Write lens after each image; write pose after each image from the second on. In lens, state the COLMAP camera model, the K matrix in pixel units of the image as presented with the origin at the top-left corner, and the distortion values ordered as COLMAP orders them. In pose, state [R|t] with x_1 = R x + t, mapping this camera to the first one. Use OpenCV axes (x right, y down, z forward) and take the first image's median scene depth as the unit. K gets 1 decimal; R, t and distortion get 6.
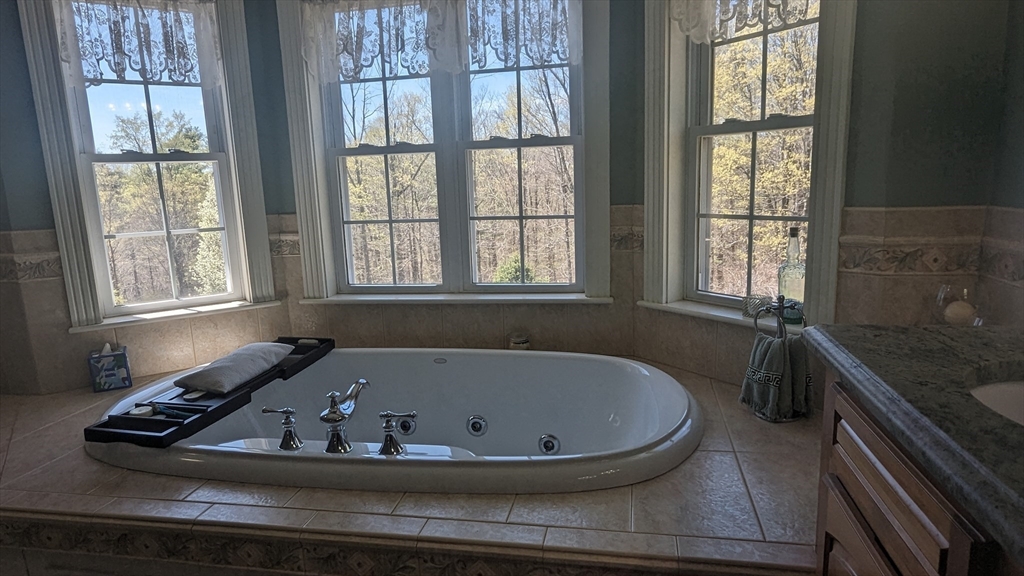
lens RADIAL K [[633.9, 0, 514.8], [0, 633.9, 289.9], [0, 0, 1]] dist [-0.005018, 0.007292]
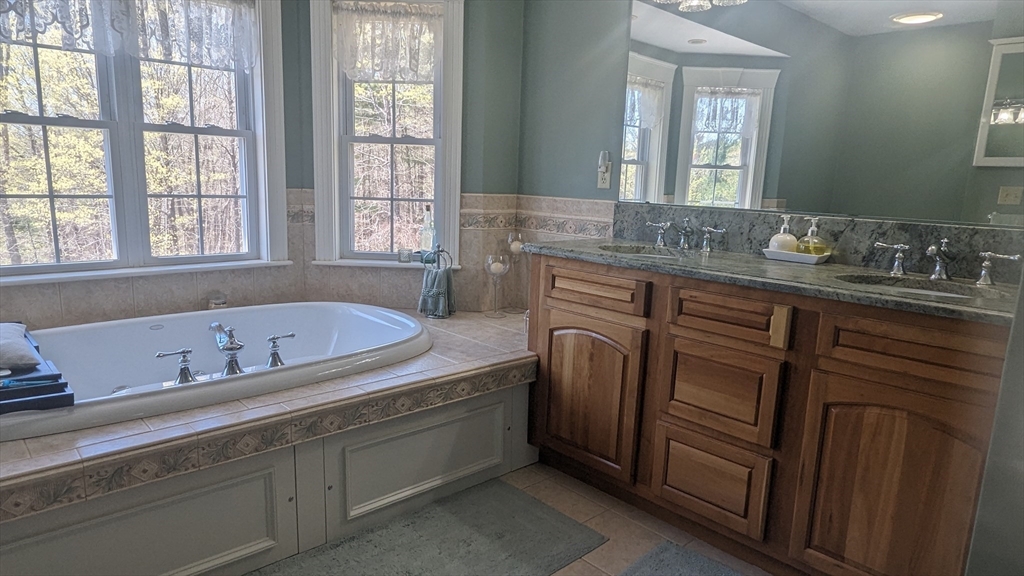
lens RADIAL K [[633.9, 0, 502.8], [0, 633.9, 288.3], [0, 0, 1]] dist [-0.005018, 0.007292]
pose [[0.584409, -0.081559, 0.807350, -0.835830], [0.085682, 0.995576, 0.038552, 0.073864], [-0.806923, 0.046645, 0.588812, -0.134534]]
